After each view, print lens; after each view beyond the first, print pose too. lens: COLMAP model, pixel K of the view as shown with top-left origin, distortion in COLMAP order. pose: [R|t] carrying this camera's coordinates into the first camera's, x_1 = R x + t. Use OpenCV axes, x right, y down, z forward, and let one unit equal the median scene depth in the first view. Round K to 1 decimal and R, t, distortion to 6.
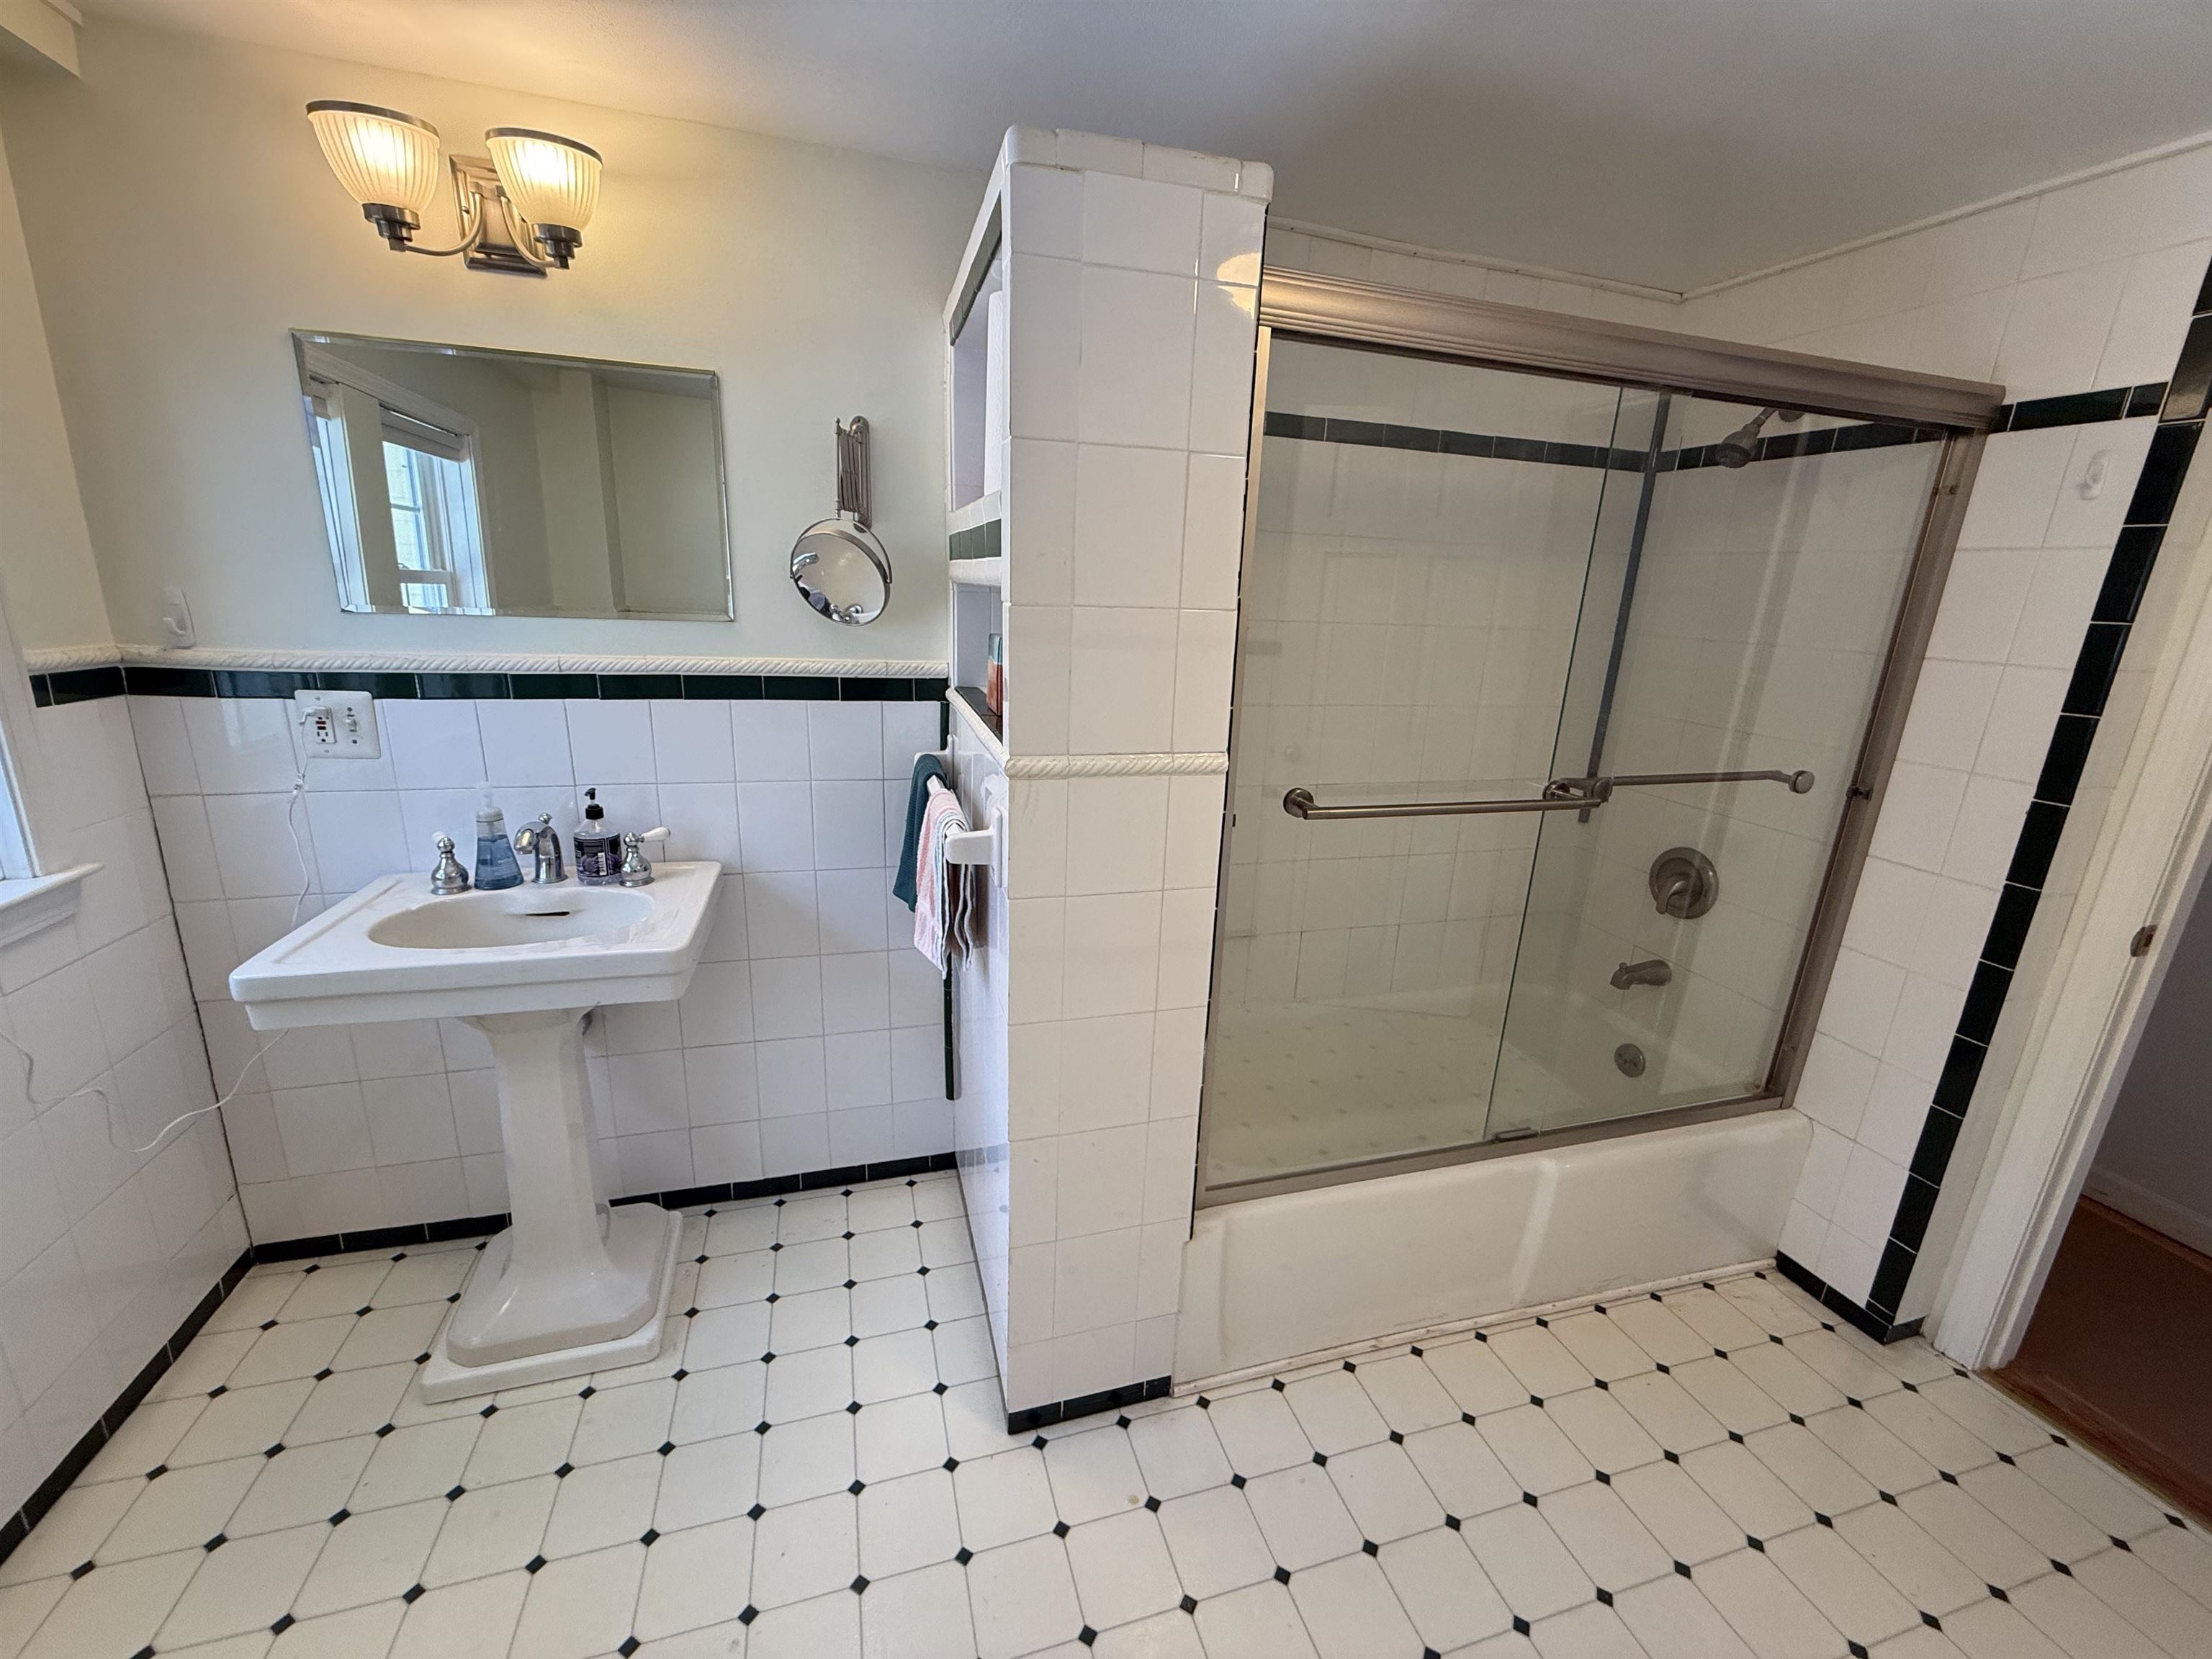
lens RADIAL K [[883.7, 0, 1106.0], [0, 883.7, 829.5], [0, 0, 1]] dist [-0.000644, 0.000013]
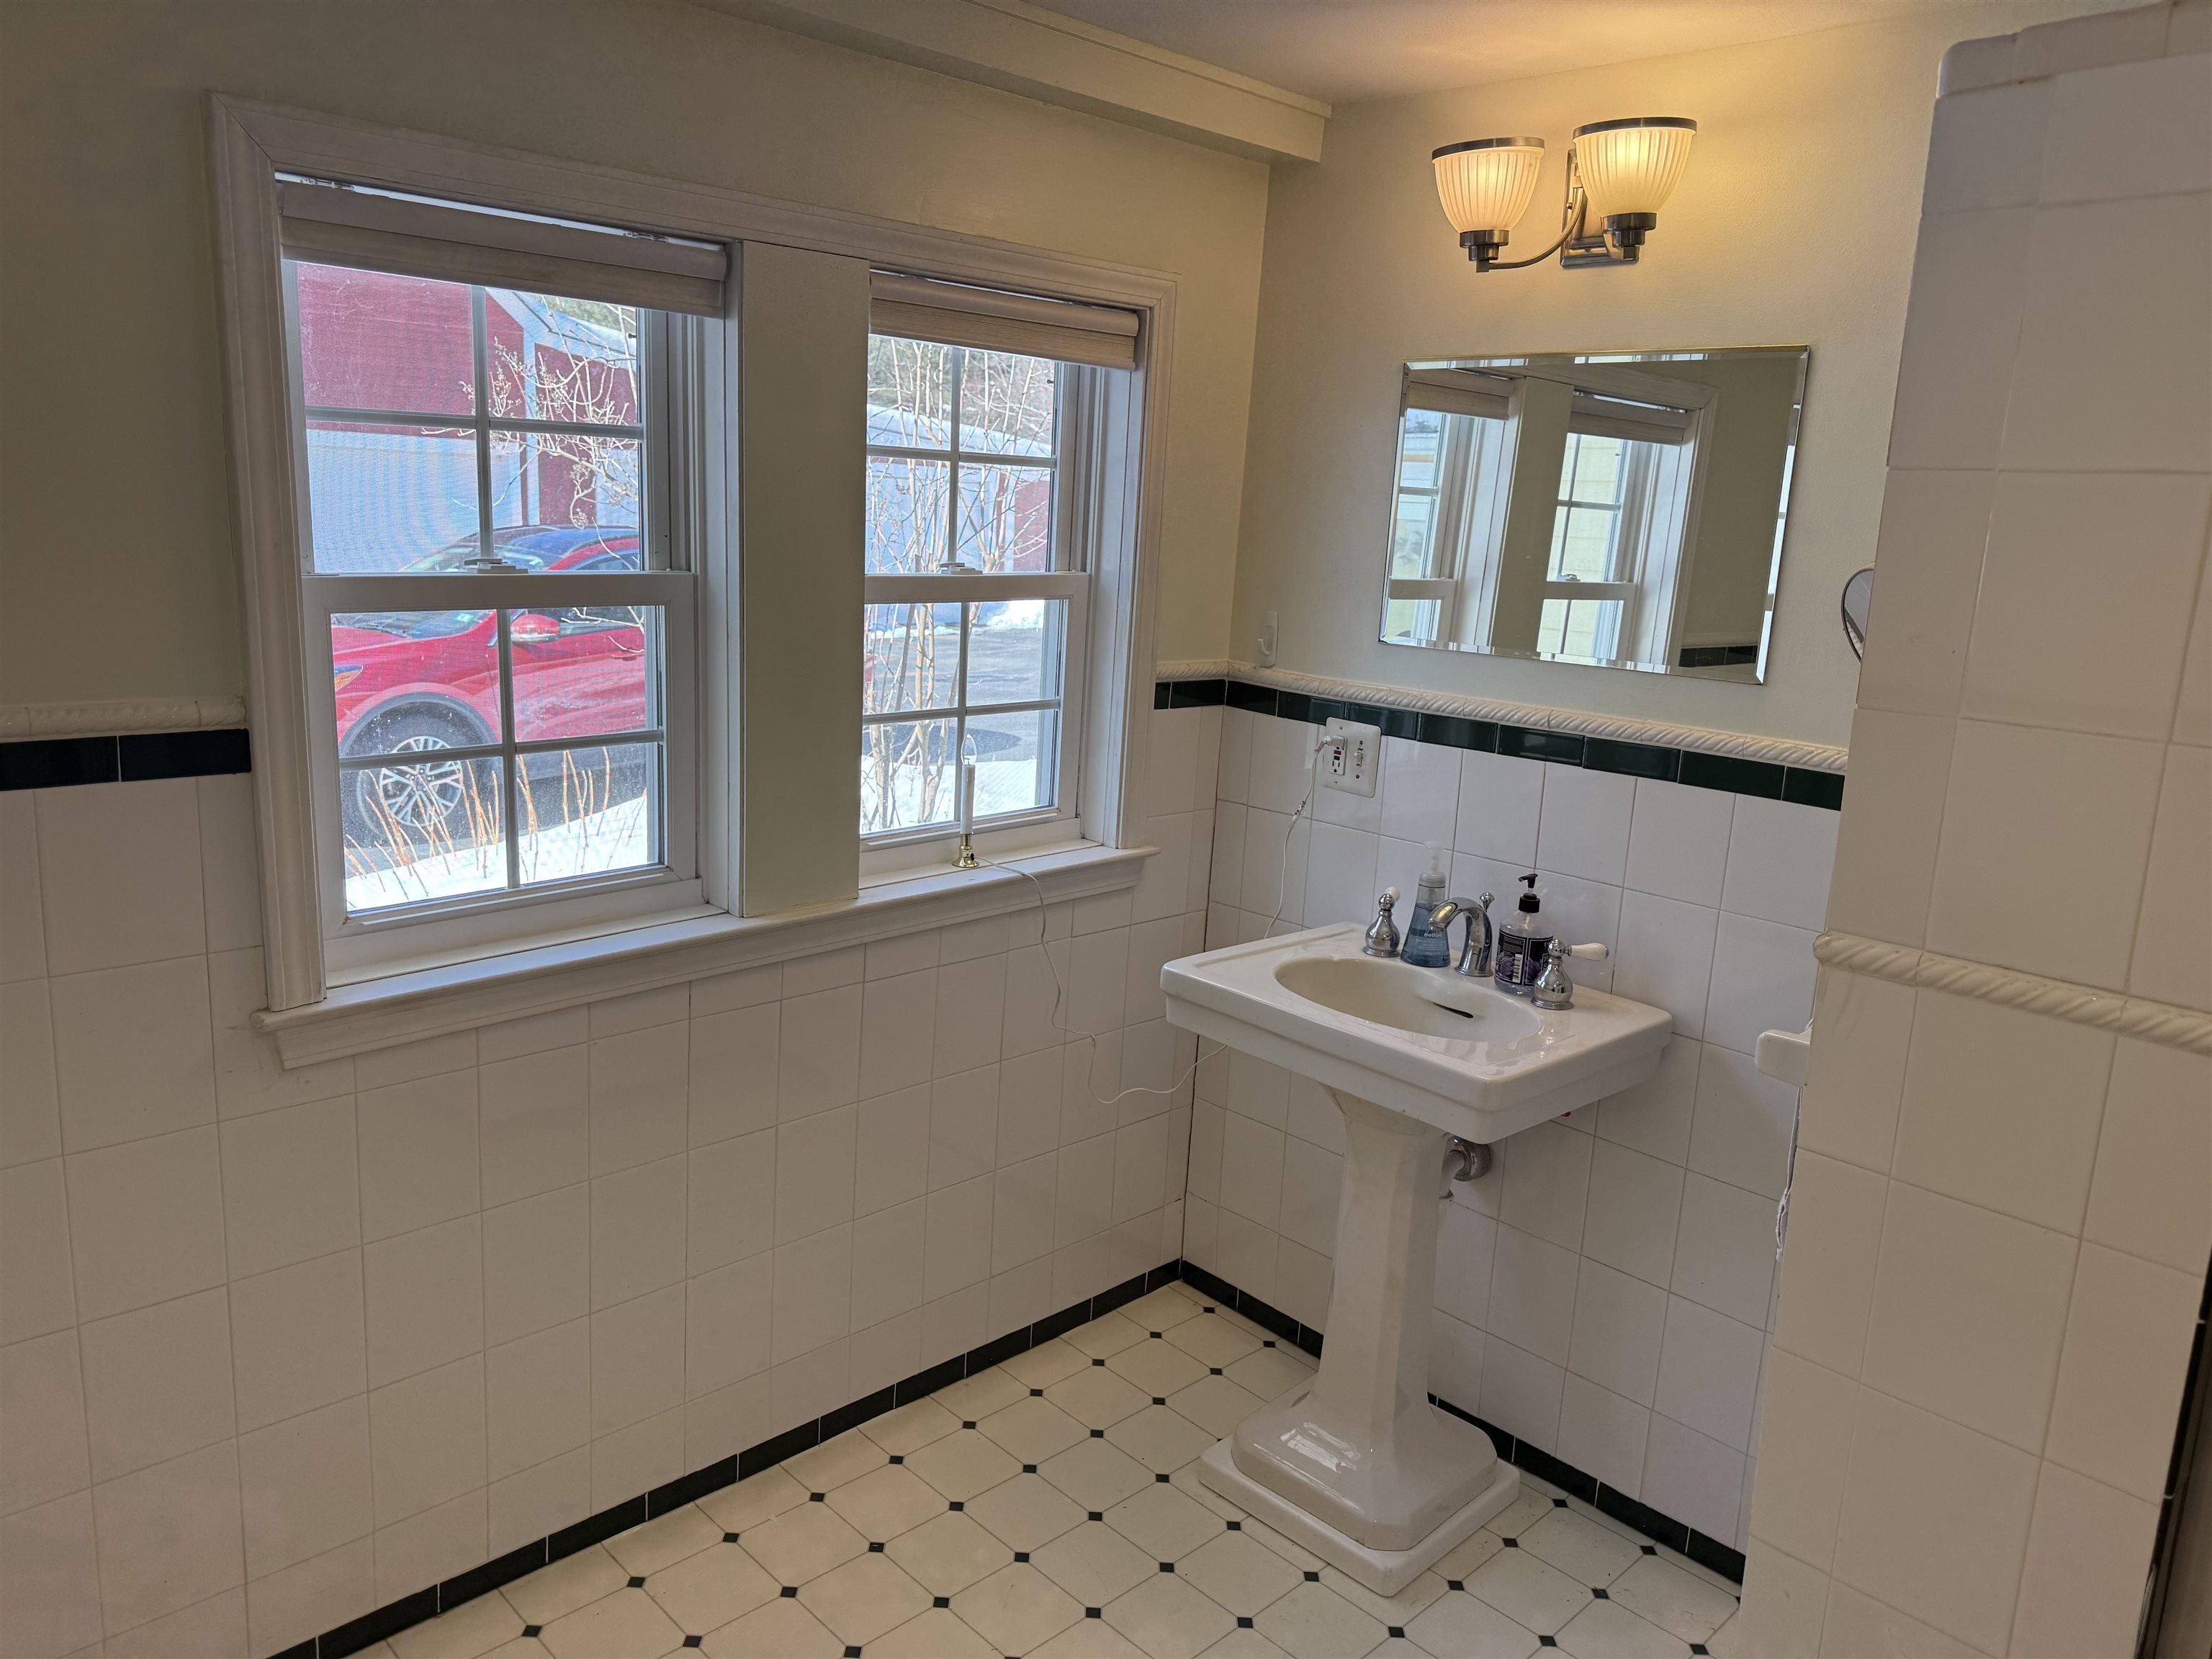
lens RADIAL K [[1558.6, 0, 1111.4], [0, 1558.6, 836.8], [0, 0, 1]] dist [0.149398, -0.322544]
pose [[0.469349, 0.171634, -0.866172, 0.480958], [-0.264480, 0.963218, 0.047551, -0.047401], [0.842474, 0.206767, 0.497479, -0.035288]]
